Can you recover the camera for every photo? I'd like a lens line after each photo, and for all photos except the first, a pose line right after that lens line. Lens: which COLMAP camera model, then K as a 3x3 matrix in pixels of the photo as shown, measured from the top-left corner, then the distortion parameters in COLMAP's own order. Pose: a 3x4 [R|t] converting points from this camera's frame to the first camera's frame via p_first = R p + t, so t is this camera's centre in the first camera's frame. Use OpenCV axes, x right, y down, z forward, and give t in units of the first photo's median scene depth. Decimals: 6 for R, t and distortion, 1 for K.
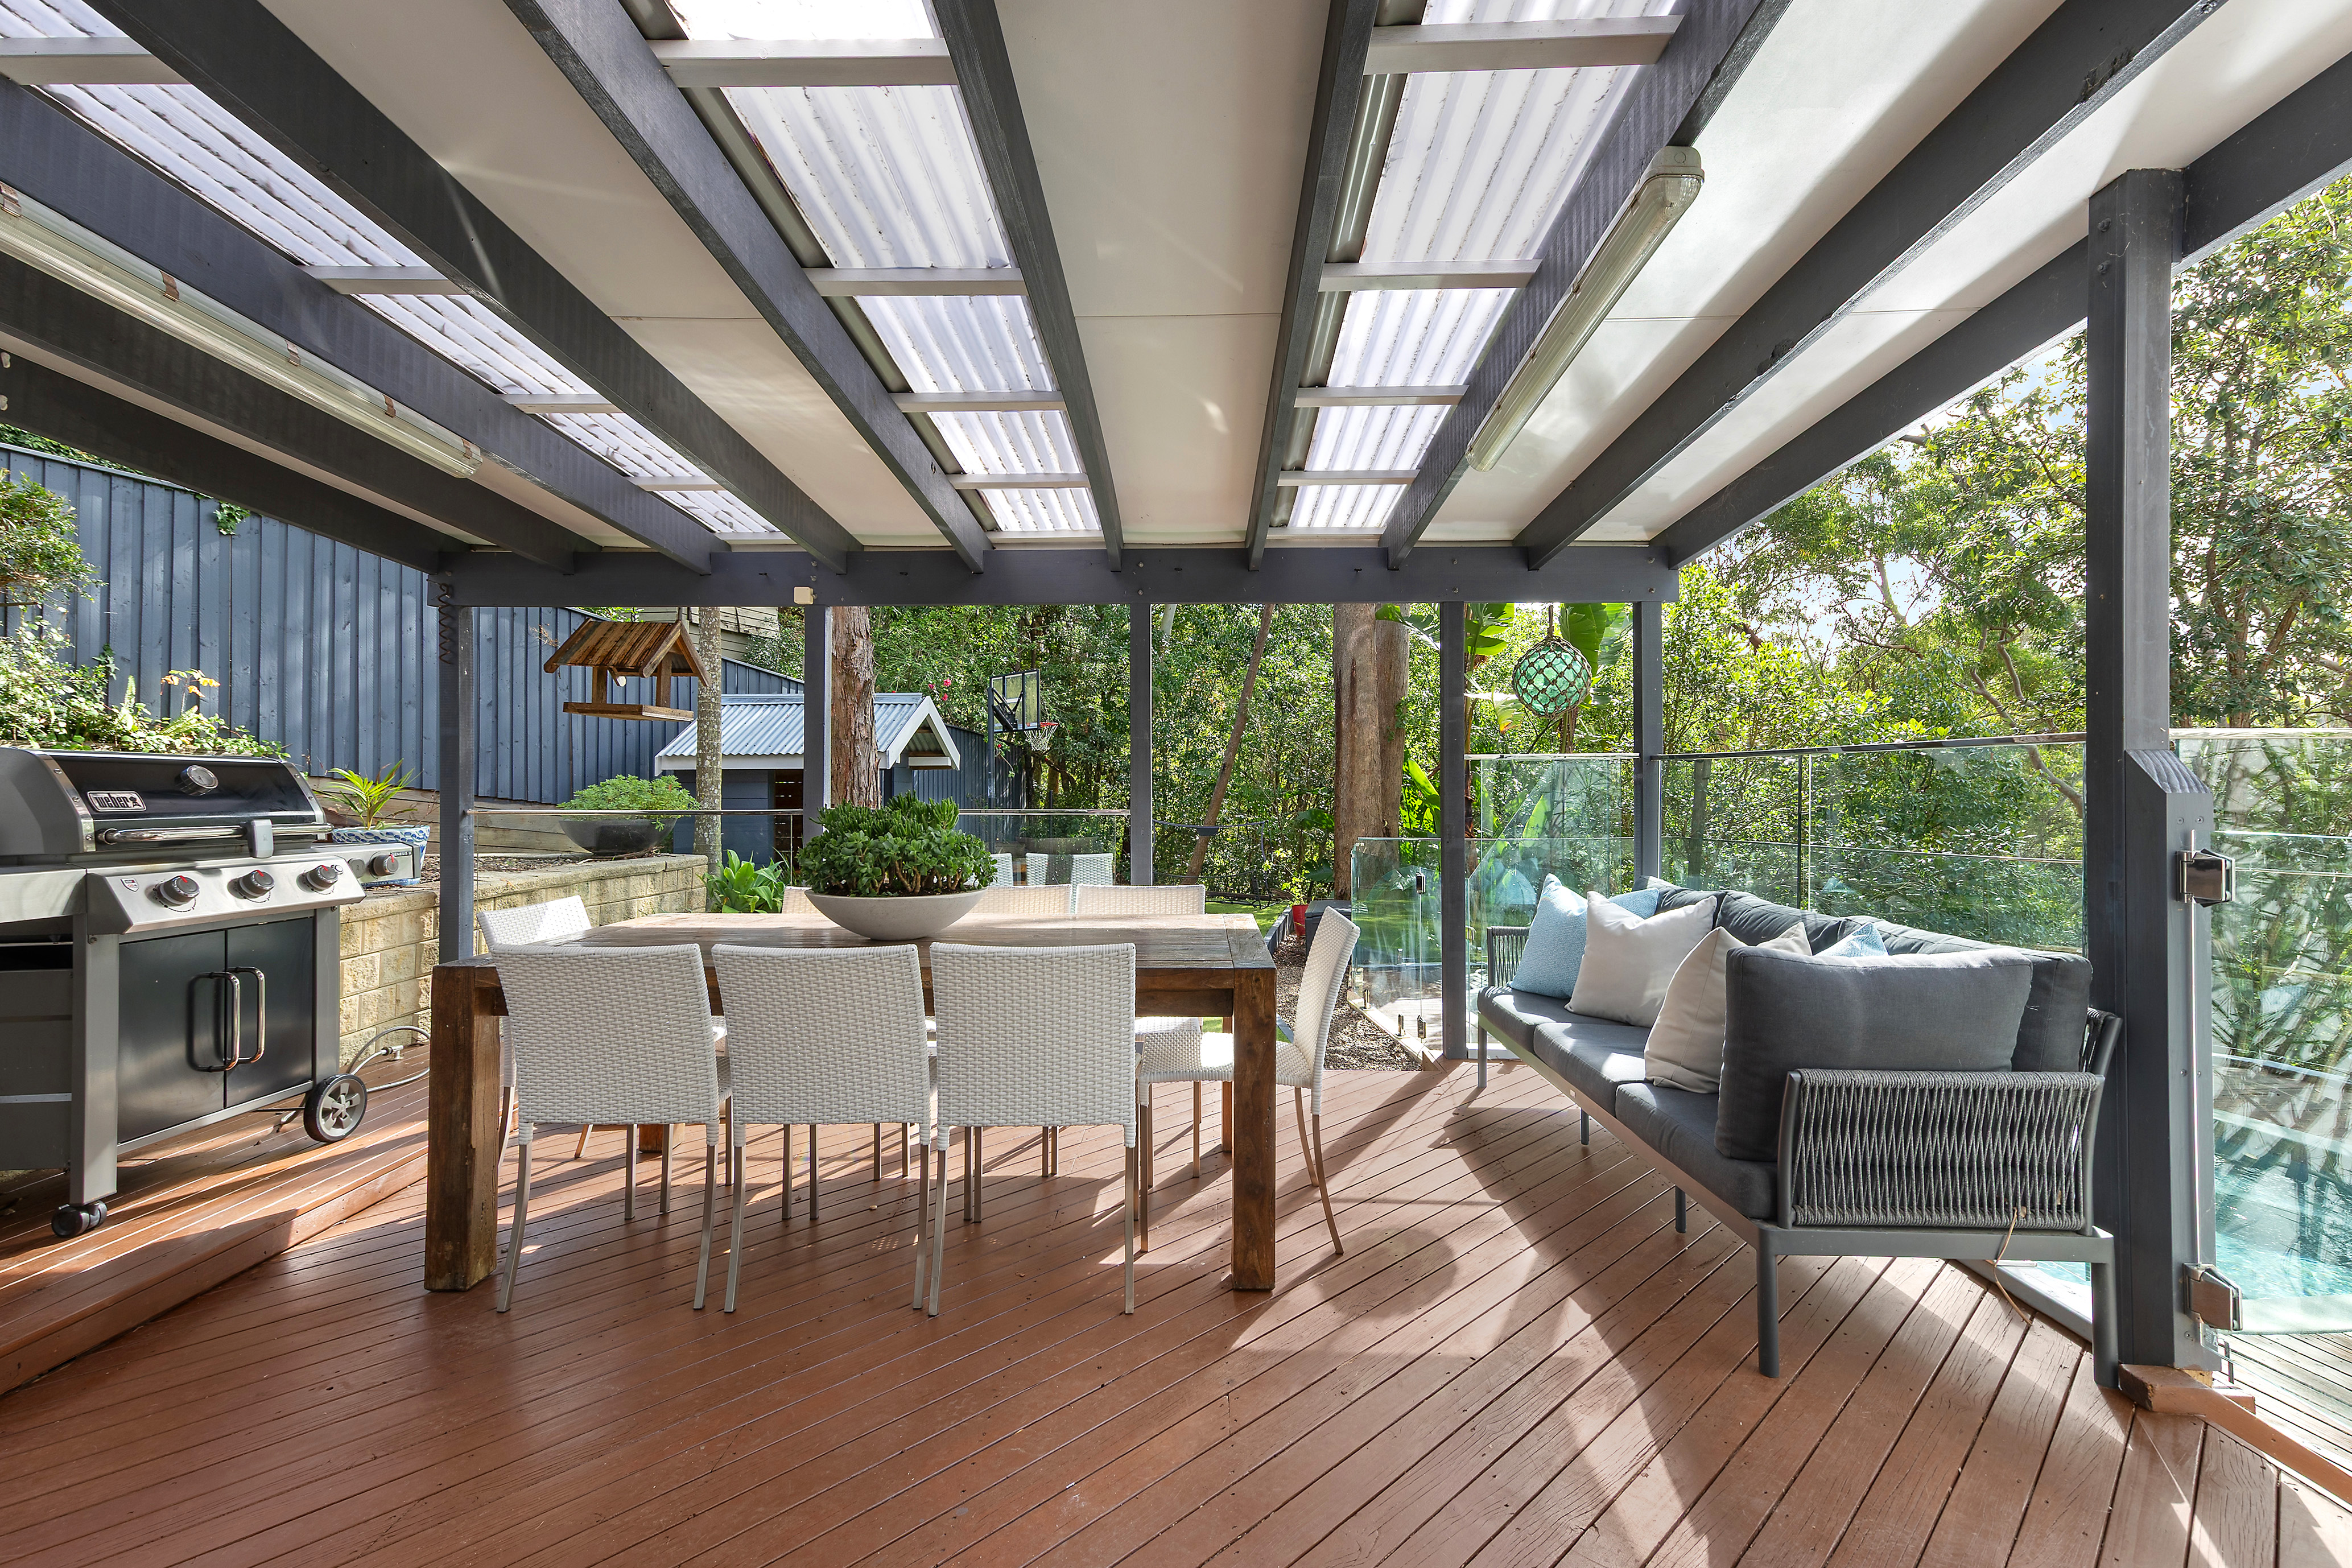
lens RADIAL K [[1018.7, 0, 1172.3], [0, 1018.7, 780.7], [0, 0, 1]] dist [0.016240, 0.000008]
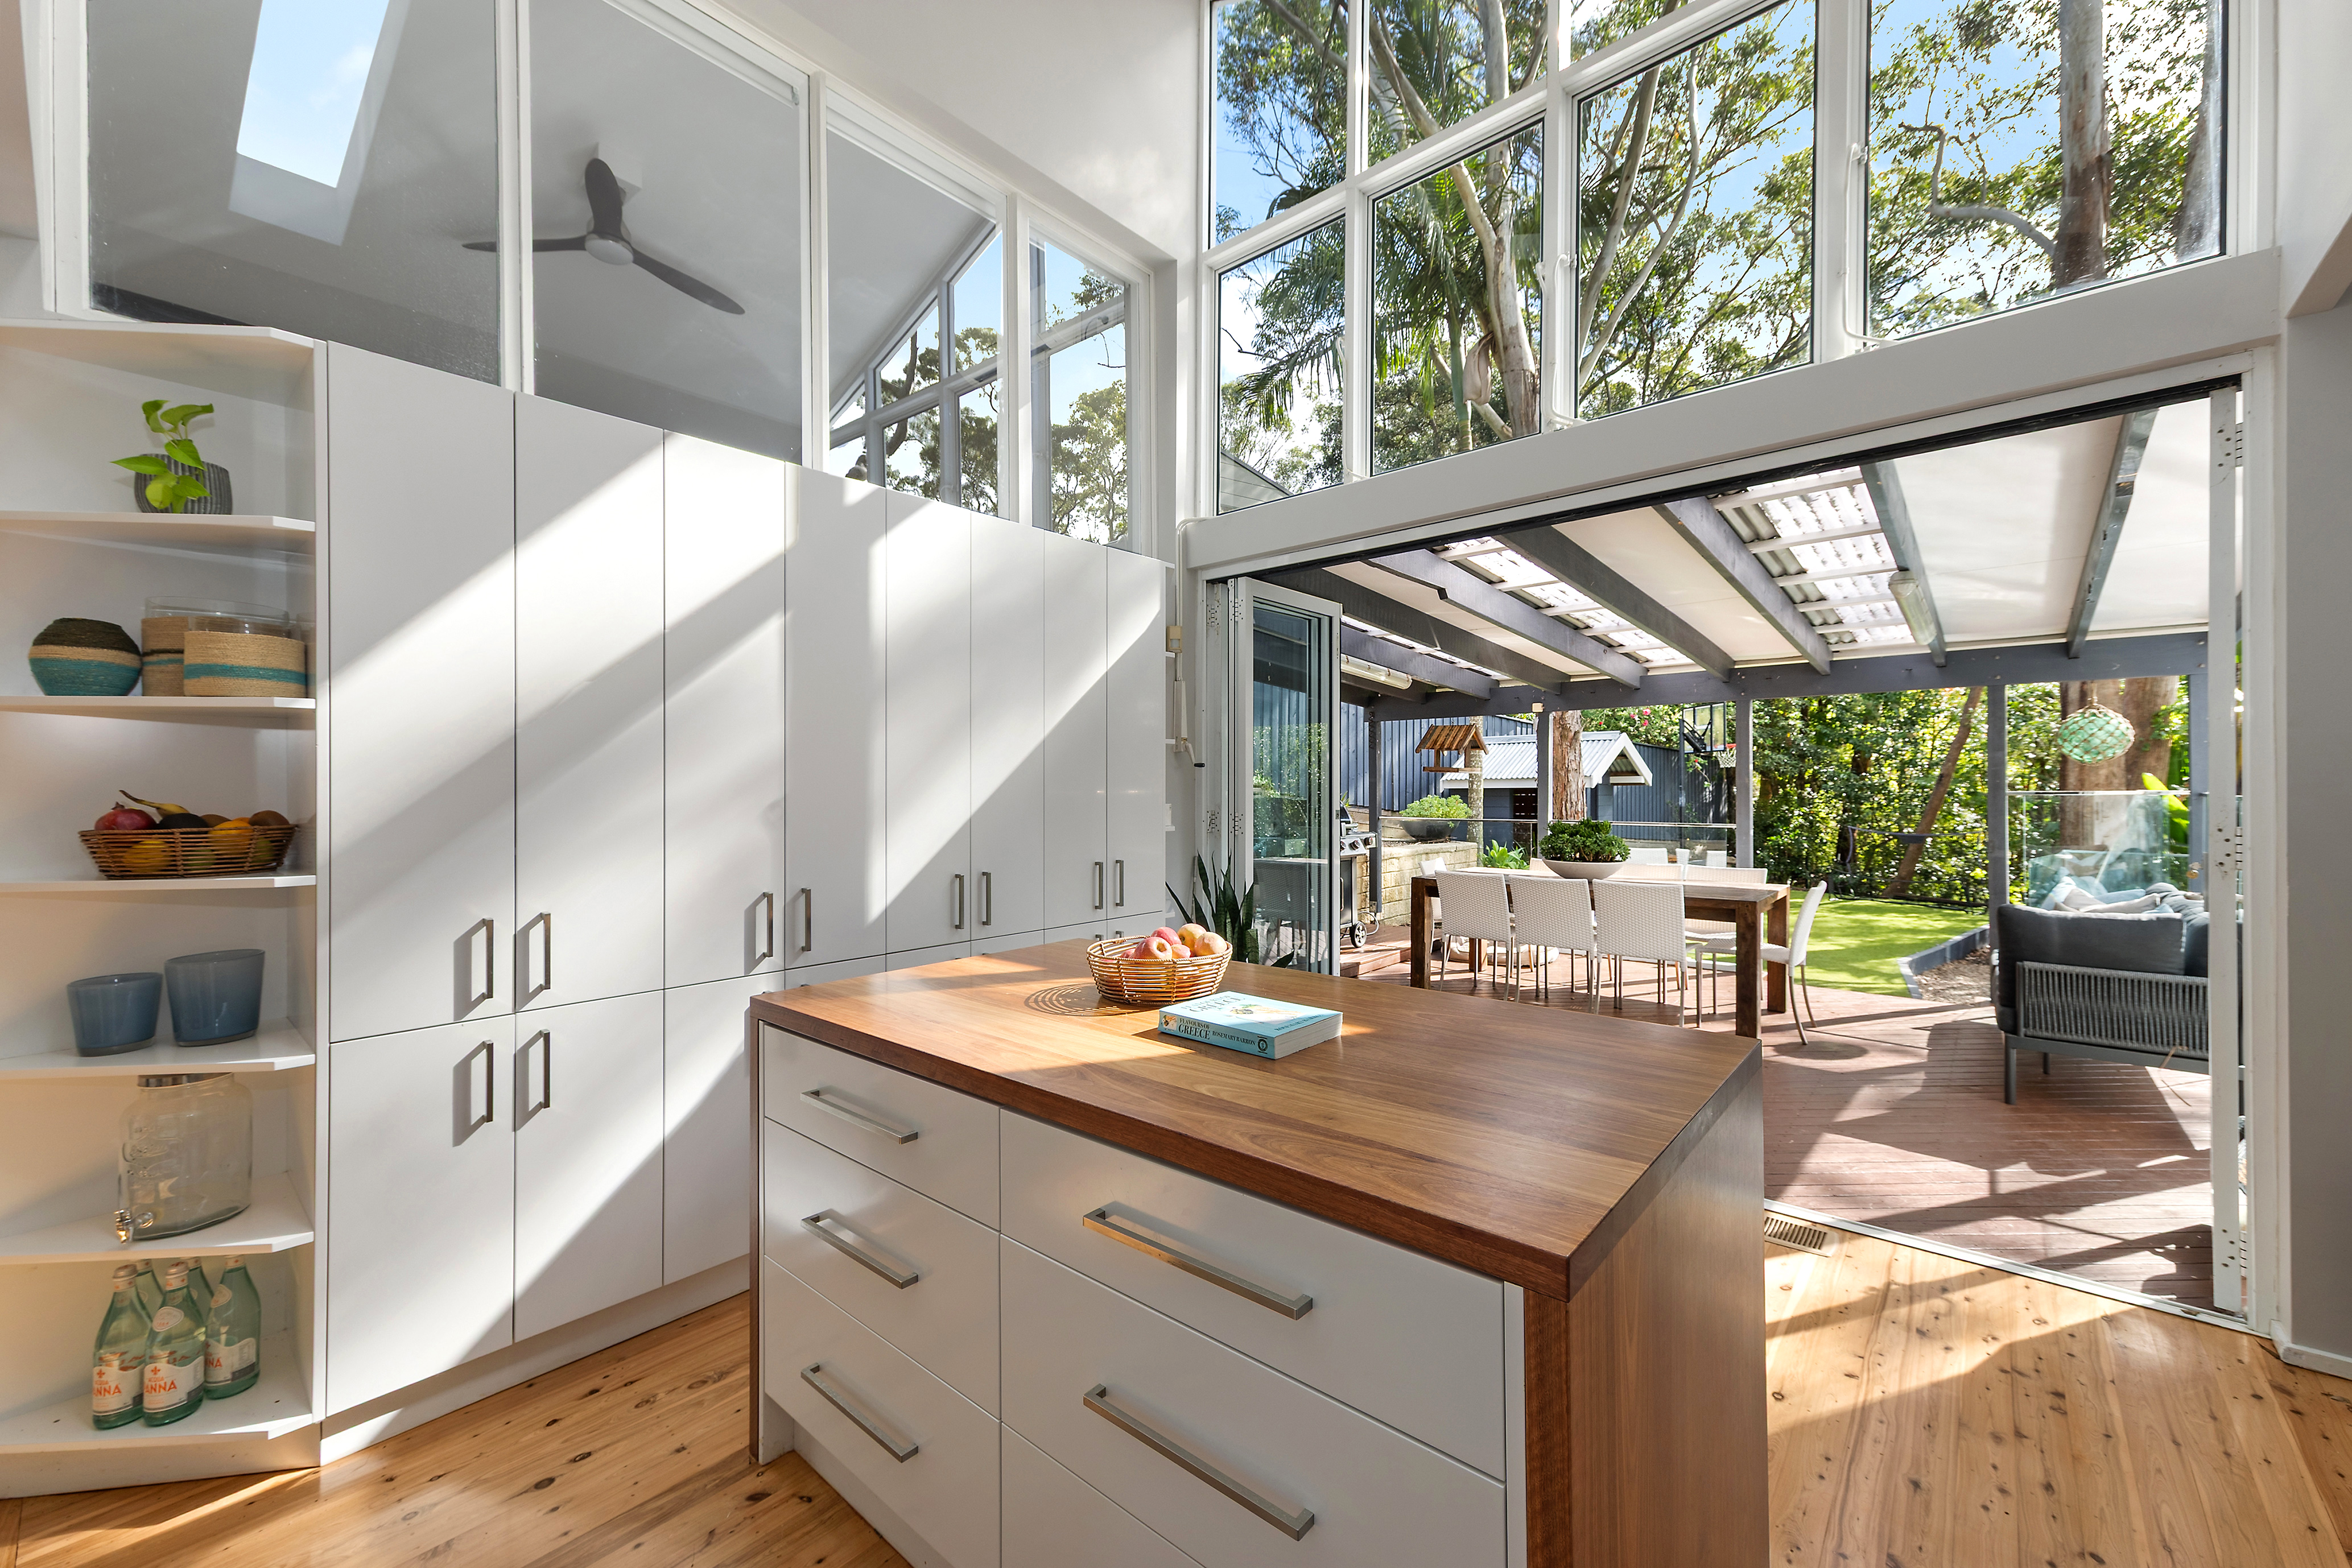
lens RADIAL K [[927.8, 0, 1187.3], [0, 927.8, 788.0], [0, 0, 1]] dist [0.002879, 0.000084]
pose [[0.766882, 0.000252, -0.641788, 0.168707], [0.005596, 0.999959, 0.007079, -0.031758], [0.641764, -0.009020, 0.766849, -0.508882]]
